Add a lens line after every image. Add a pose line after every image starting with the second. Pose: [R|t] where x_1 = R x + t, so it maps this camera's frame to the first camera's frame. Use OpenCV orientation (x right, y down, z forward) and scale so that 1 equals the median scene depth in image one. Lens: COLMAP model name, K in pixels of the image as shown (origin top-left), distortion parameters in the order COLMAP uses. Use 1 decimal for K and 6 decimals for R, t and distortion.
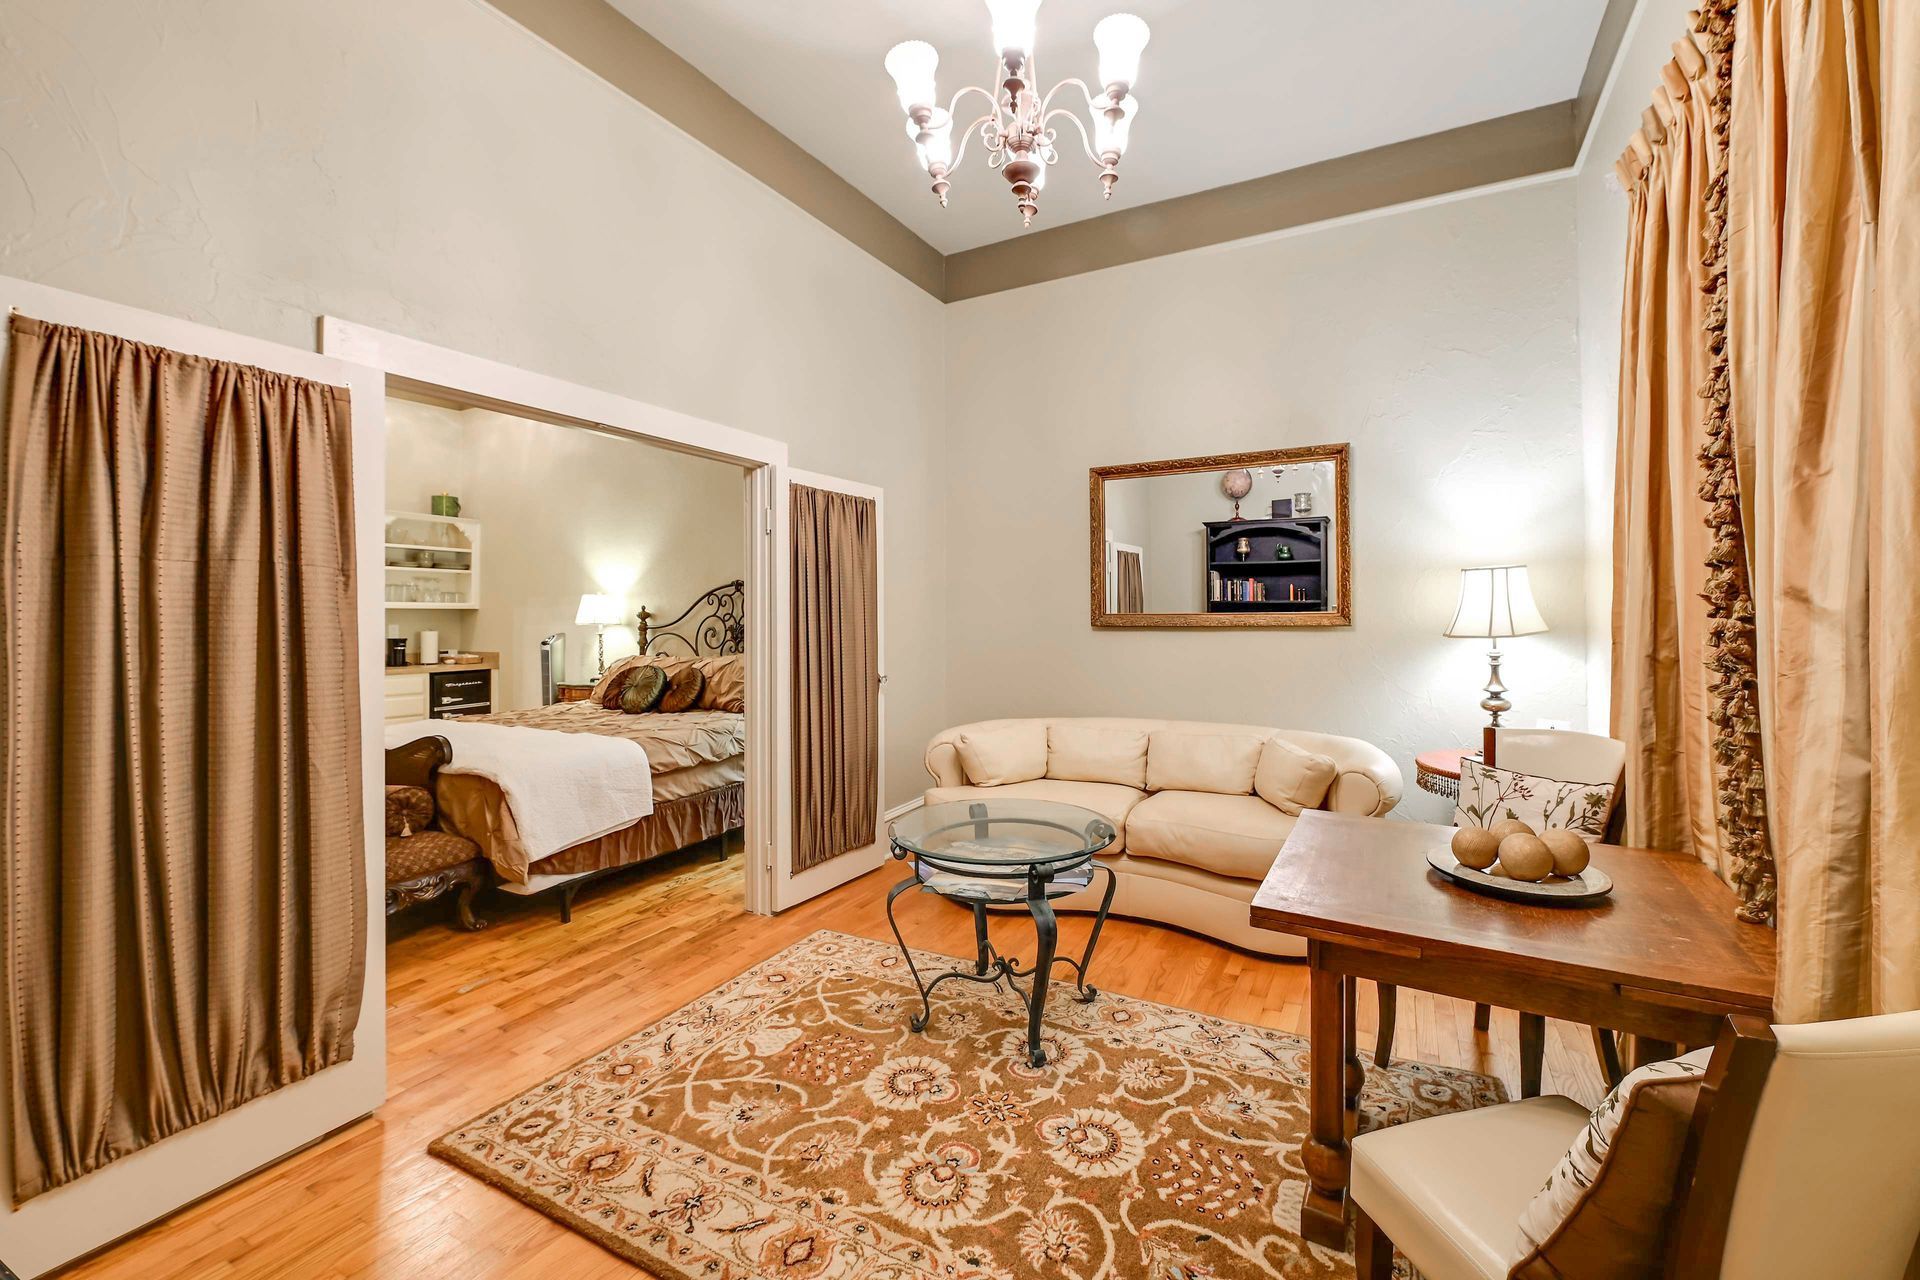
lens RADIAL K [[790.7, 0, 974.1], [0, 790.7, 616.6], [0, 0, 1]] dist [-0.000431, -0.000114]
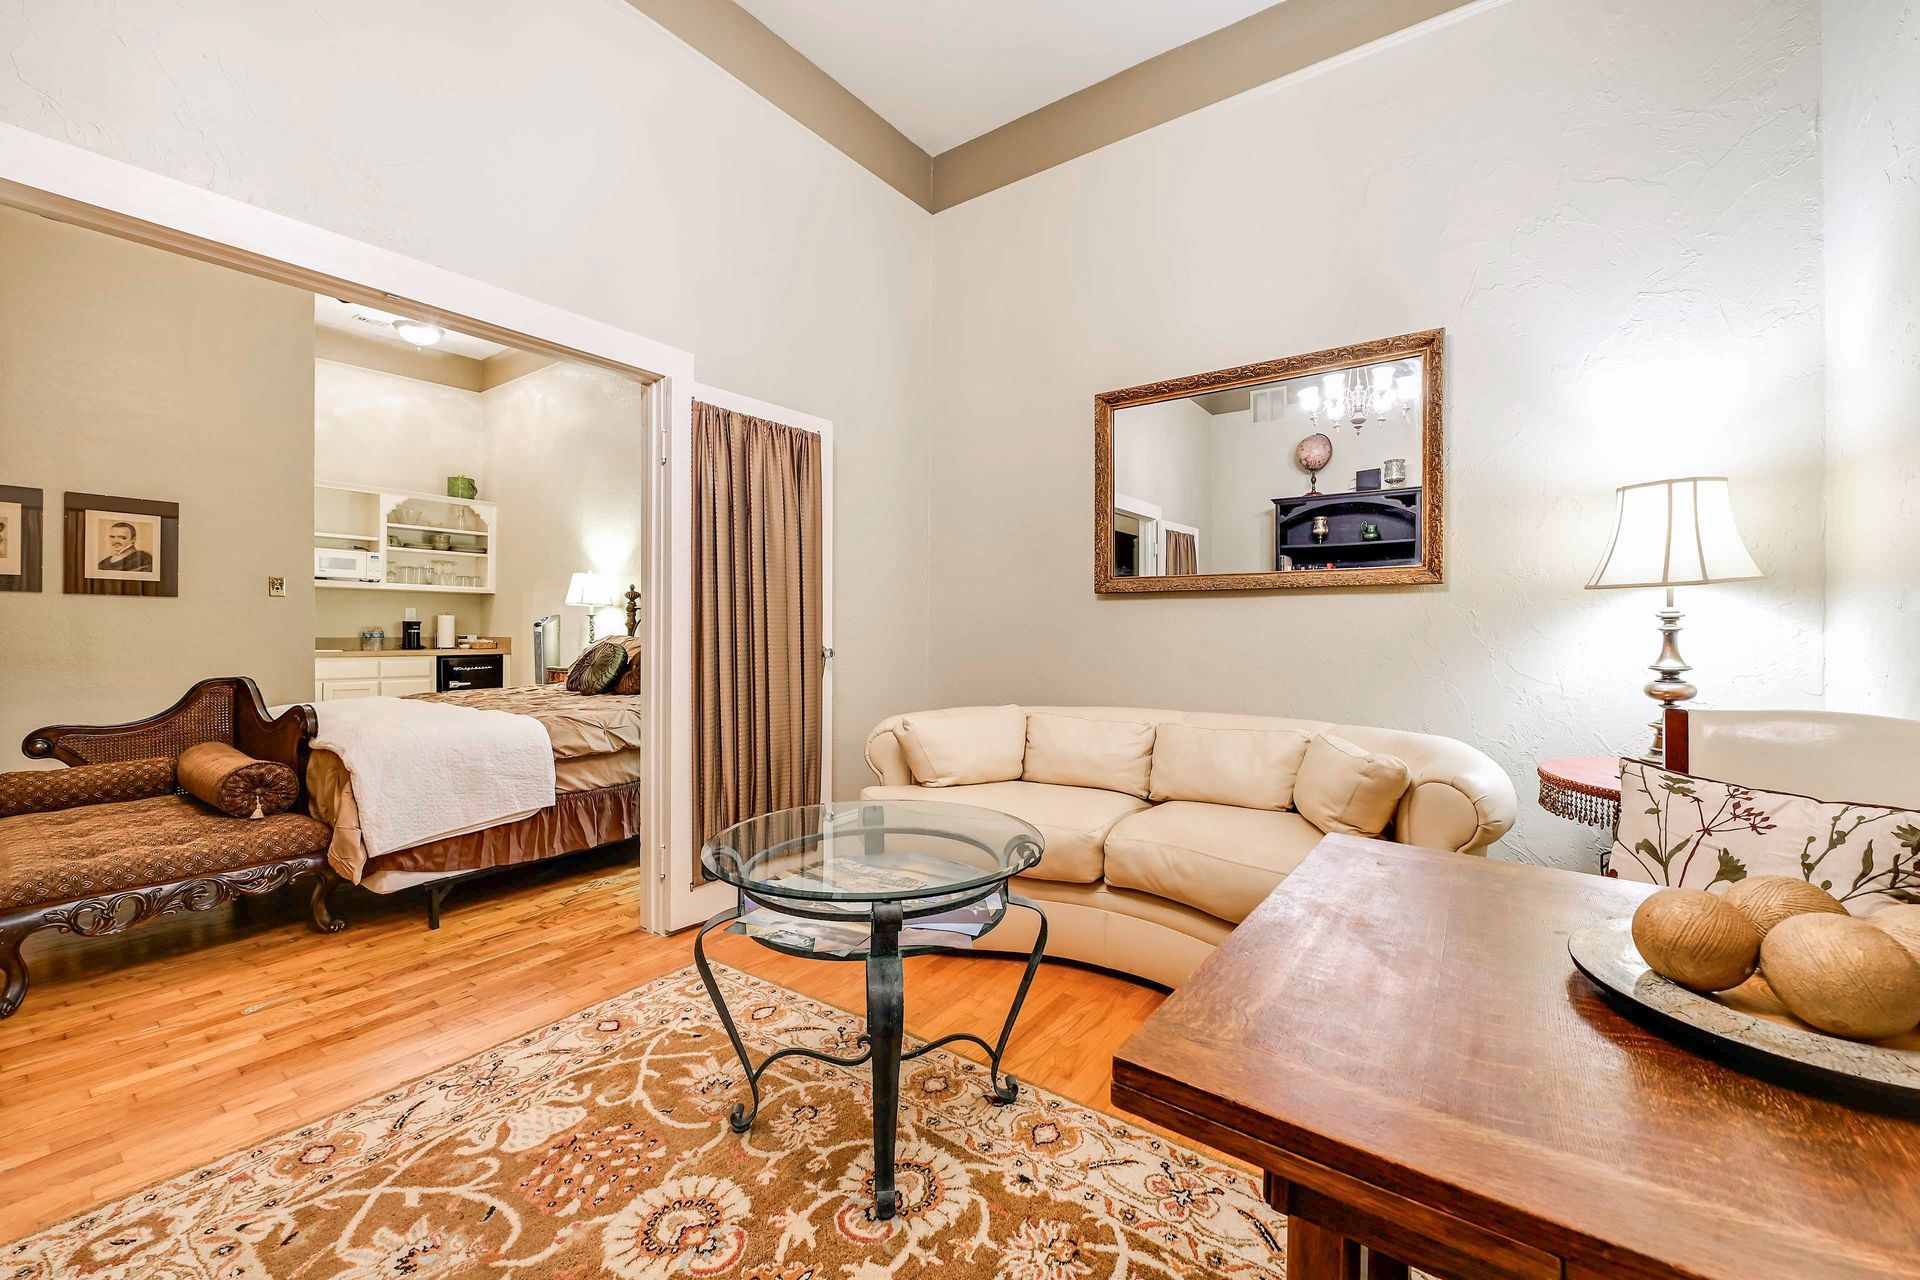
lens RADIAL K [[764.6, 0, 960.0], [0, 764.6, 640.0], [0, 0, 1]] dist [-0.002206, -0.000650]
pose [[0.990594, 0.009886, -0.136477, 0.156967], [-0.008537, 0.999909, 0.010470, 0.068951], [0.136568, -0.009206, 0.990588, 0.286850]]
